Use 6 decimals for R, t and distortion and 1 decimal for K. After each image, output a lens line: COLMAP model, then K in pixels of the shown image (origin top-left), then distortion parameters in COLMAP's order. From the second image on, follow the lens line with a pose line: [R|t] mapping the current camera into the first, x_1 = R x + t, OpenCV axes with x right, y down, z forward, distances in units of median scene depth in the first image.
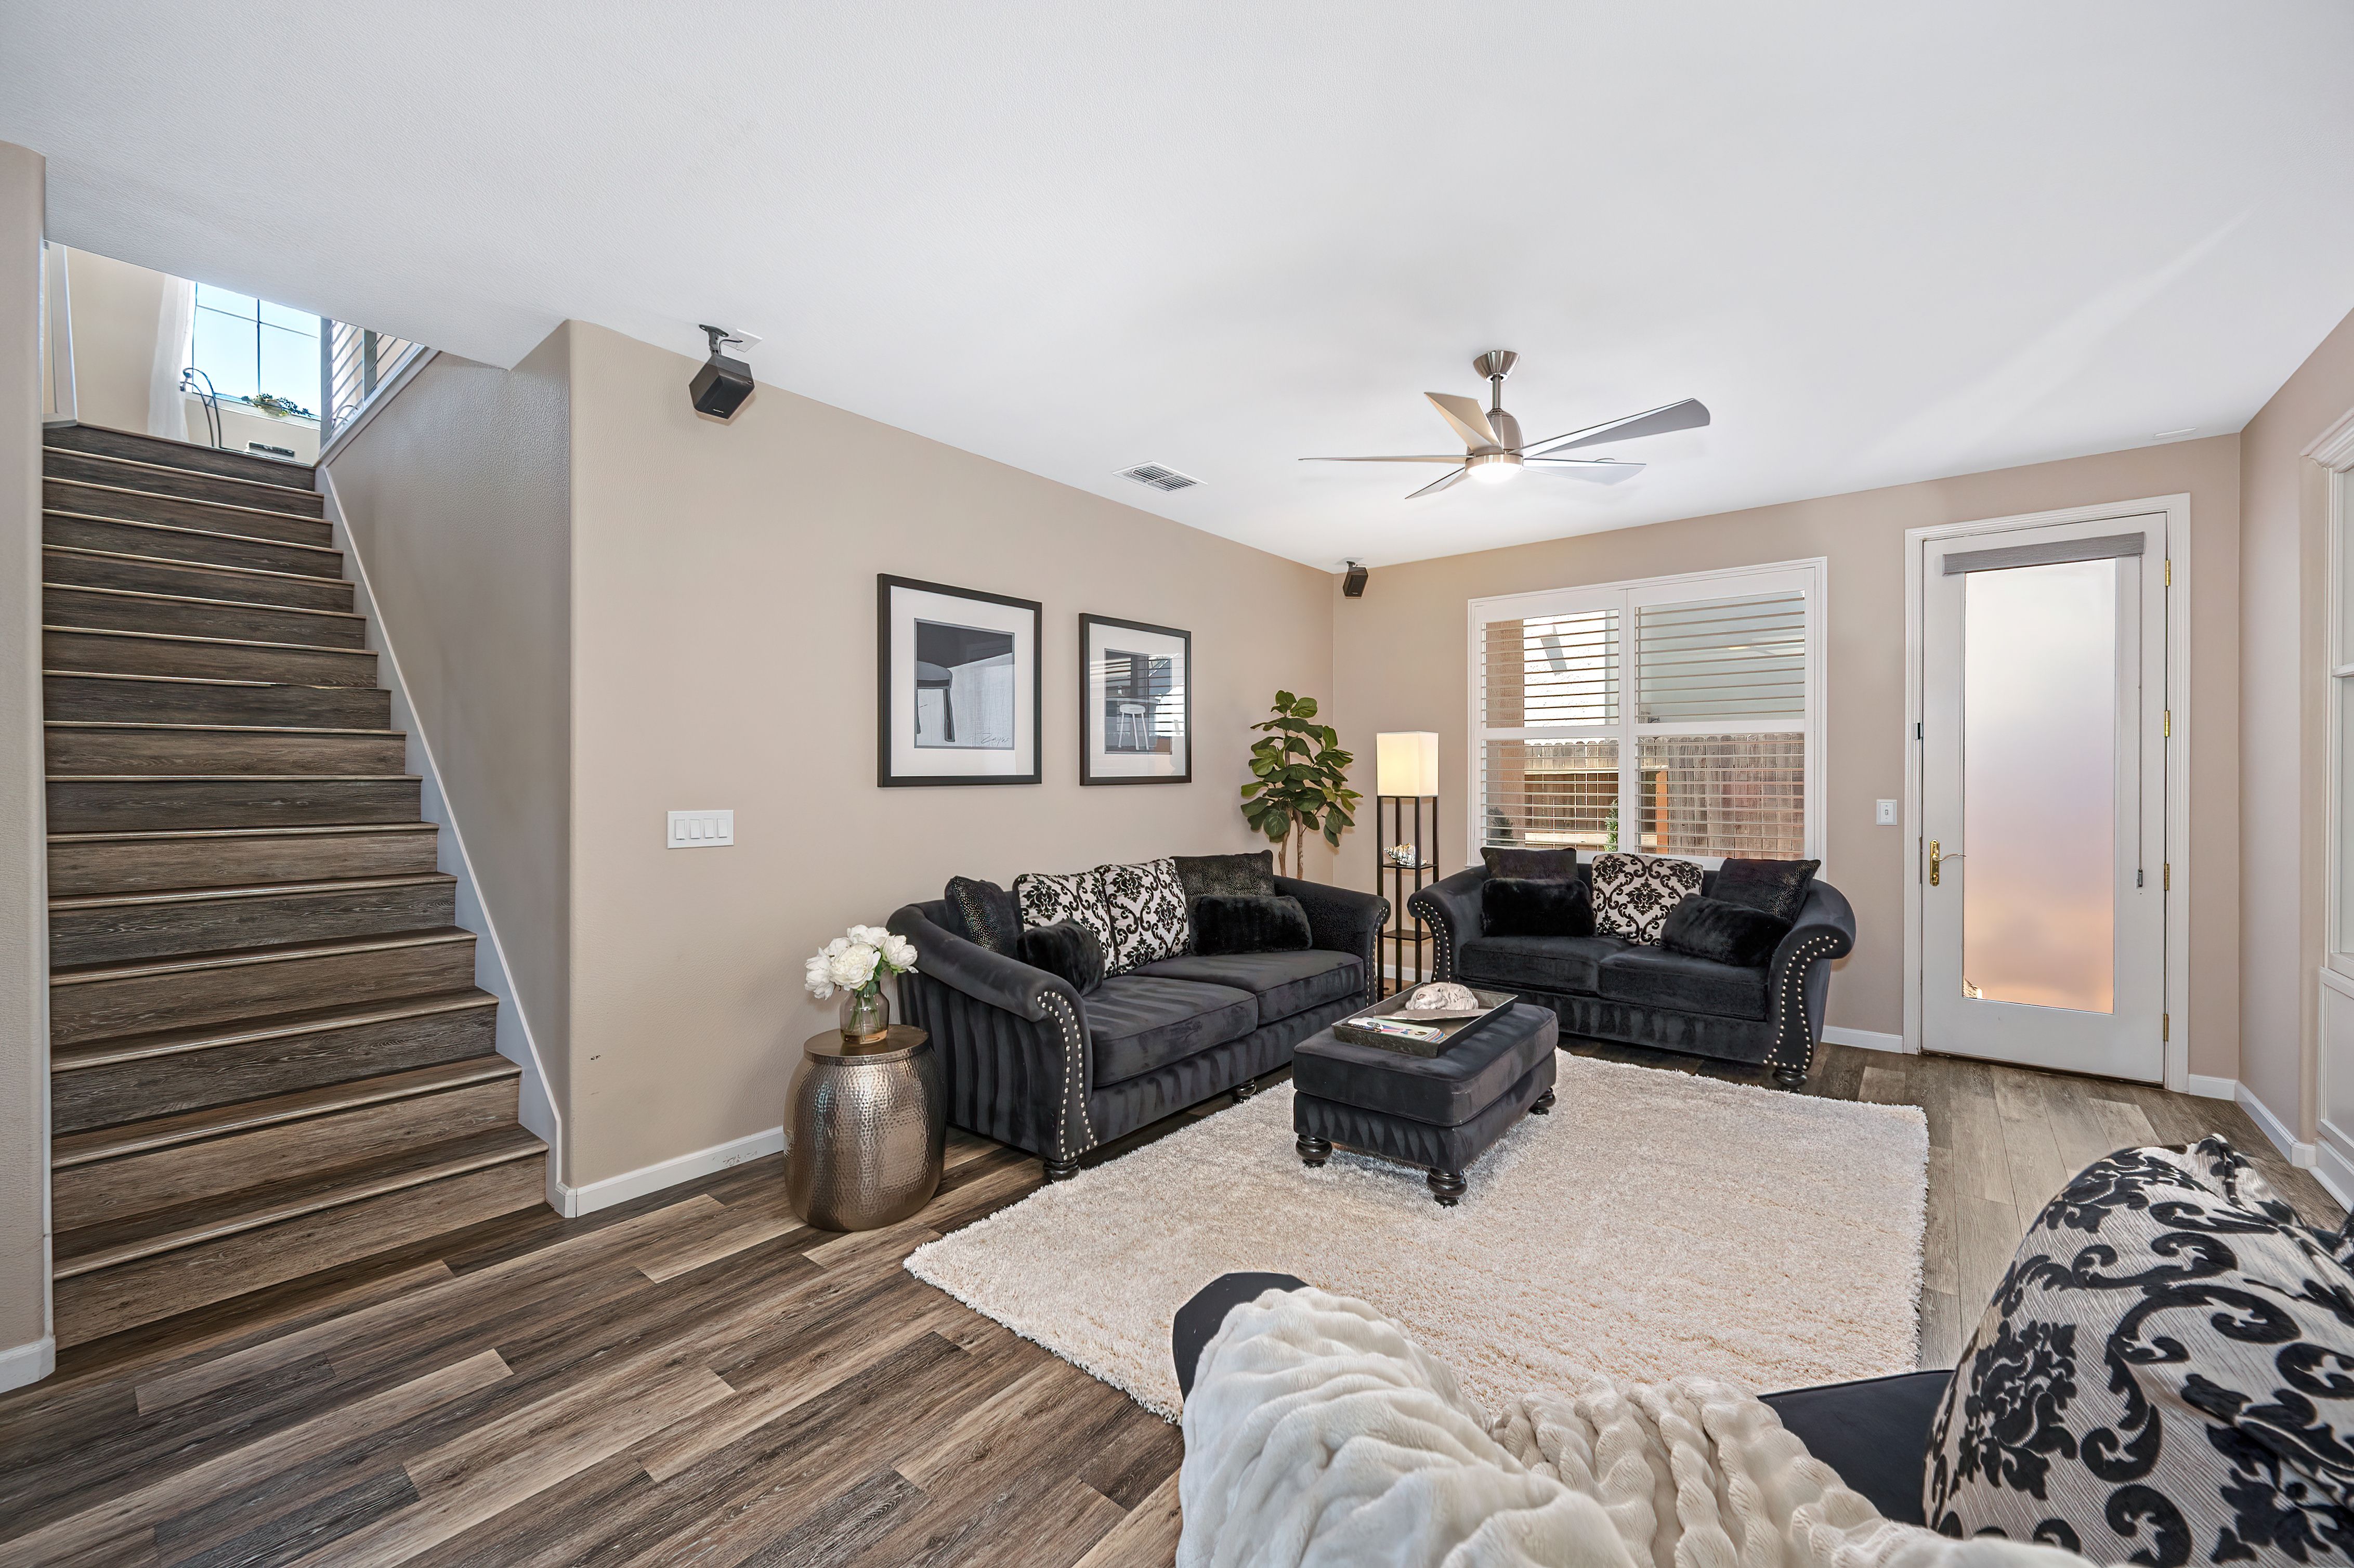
lens RADIAL K [[931.0, 0, 1190.3], [0, 931.0, 780.2], [0, 0, 1]] dist [-0.001169, -0.000332]
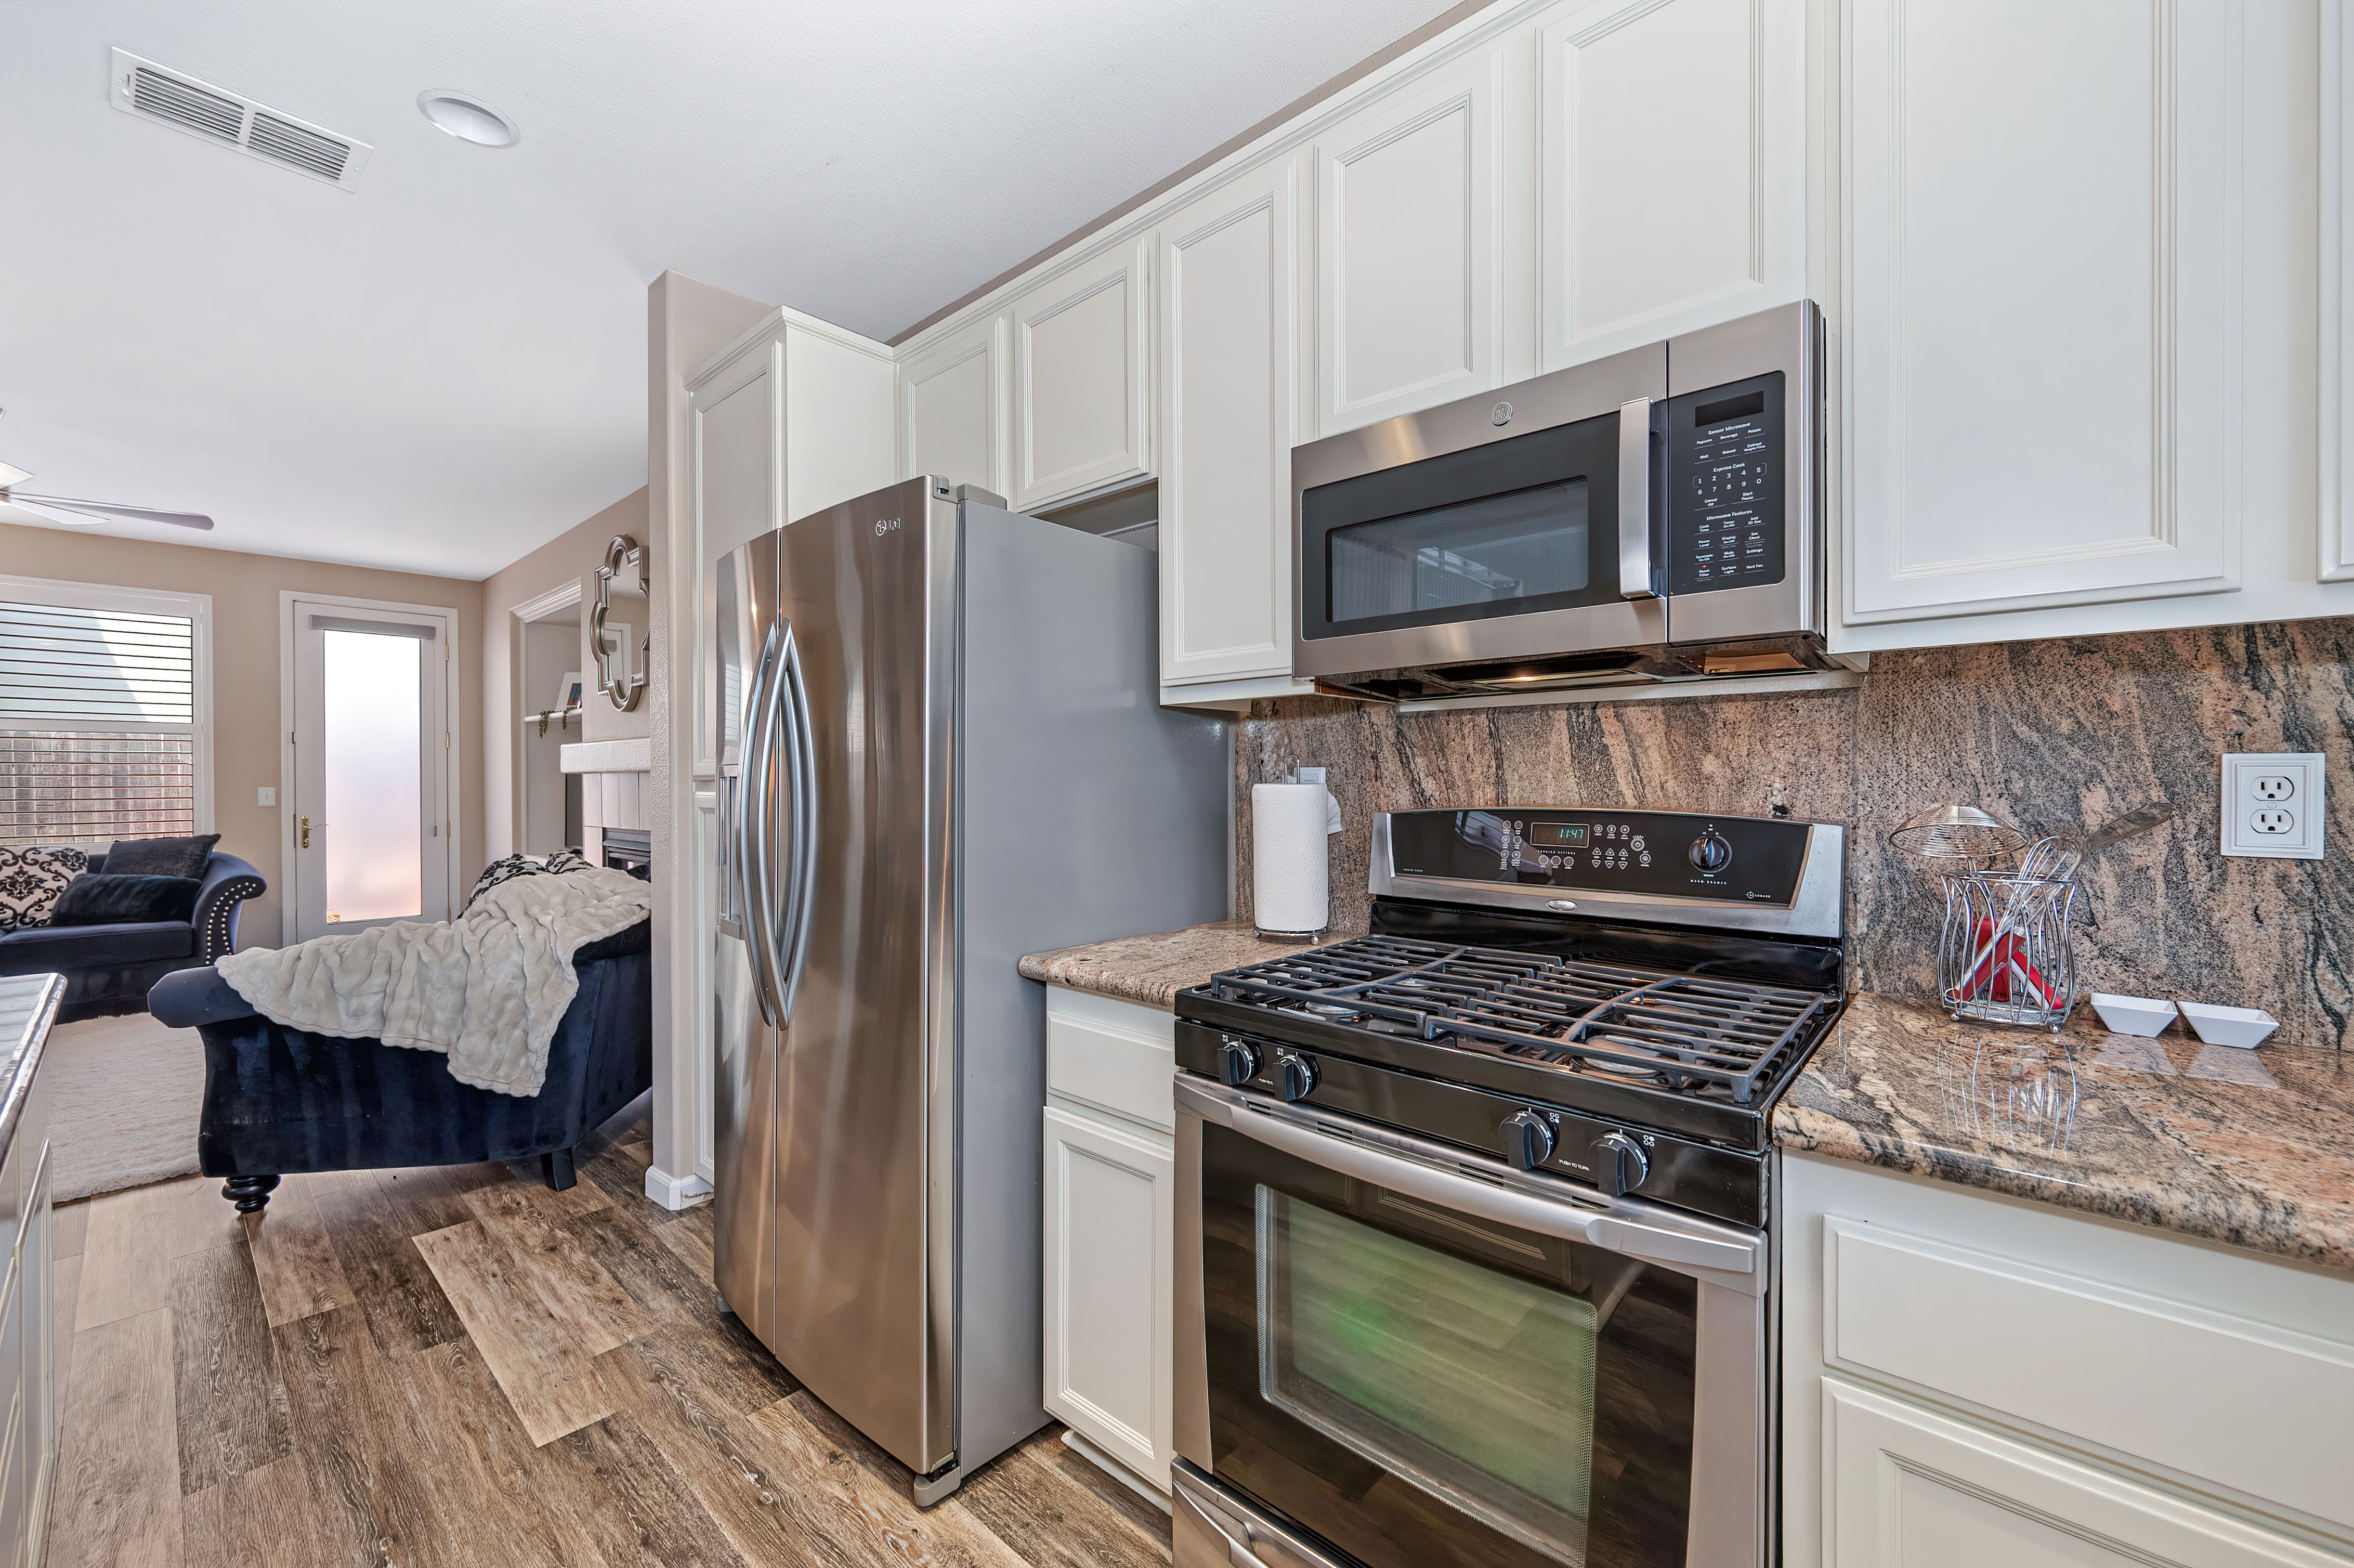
lens RADIAL K [[931.0, 0, 1182.6], [0, 931.0, 782.1], [0, 0, 1]] dist [-0.001169, -0.000332]
pose [[0.053866, -0.003058, 0.998543, -0.525394], [0.009760, 0.999949, 0.002536, 0.022284], [-0.998500, 0.009609, 0.053893, -0.397097]]
